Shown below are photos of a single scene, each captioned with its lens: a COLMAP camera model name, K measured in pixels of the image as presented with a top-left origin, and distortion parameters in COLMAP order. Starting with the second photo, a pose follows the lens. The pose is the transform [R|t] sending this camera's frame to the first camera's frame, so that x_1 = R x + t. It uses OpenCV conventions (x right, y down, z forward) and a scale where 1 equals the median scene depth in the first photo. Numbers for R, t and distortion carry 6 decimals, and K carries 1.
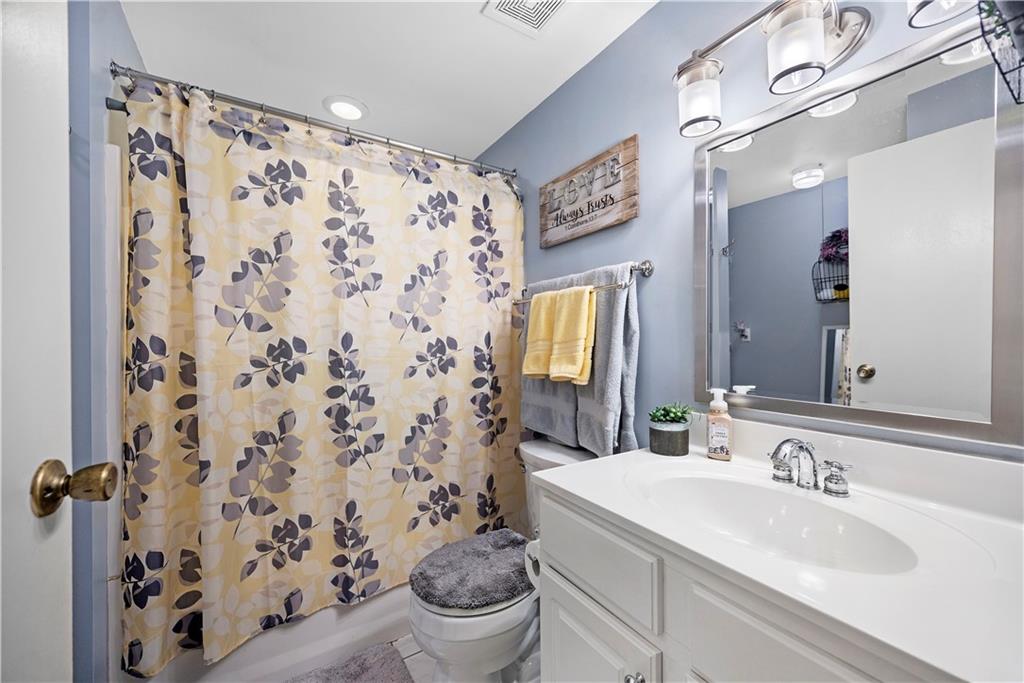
lens RADIAL K [[404.1, 0, 514.1], [0, 404.1, 343.8], [0, 0, 1]] dist [0.000036, -0.000119]
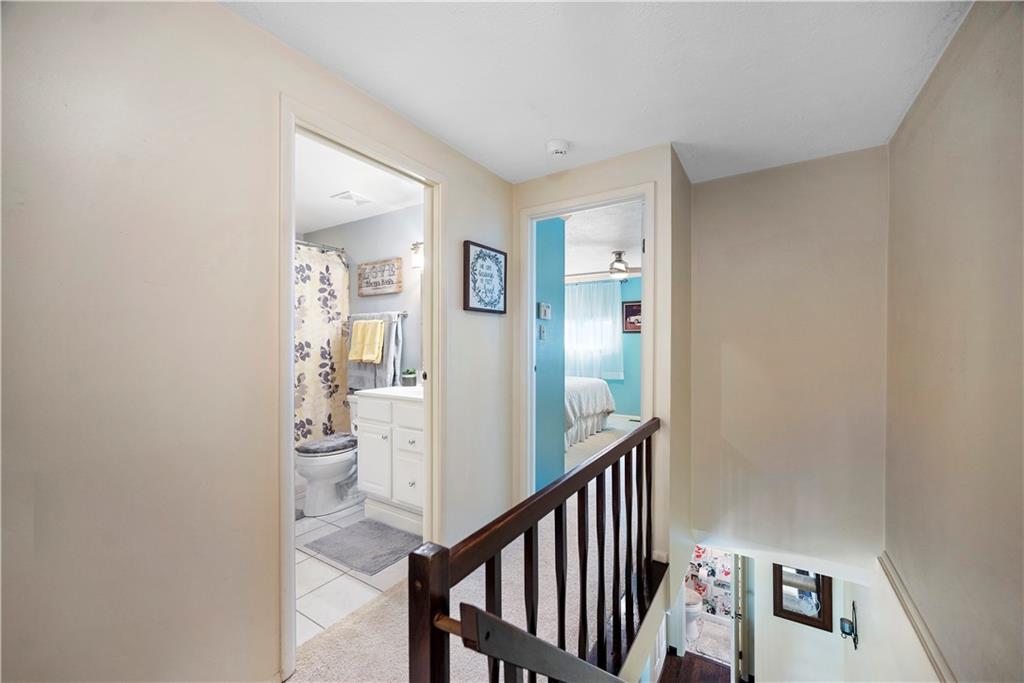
lens RADIAL K [[404.1, 0, 514.1], [0, 404.1, 343.8], [0, 0, 1]] dist [0.000036, -0.000119]
pose [[0.907399, 0.004598, 0.420245, -0.072771], [-0.003384, 0.999988, -0.003633, -0.002000], [-0.420257, 0.001874, 0.907403, -1.113015]]
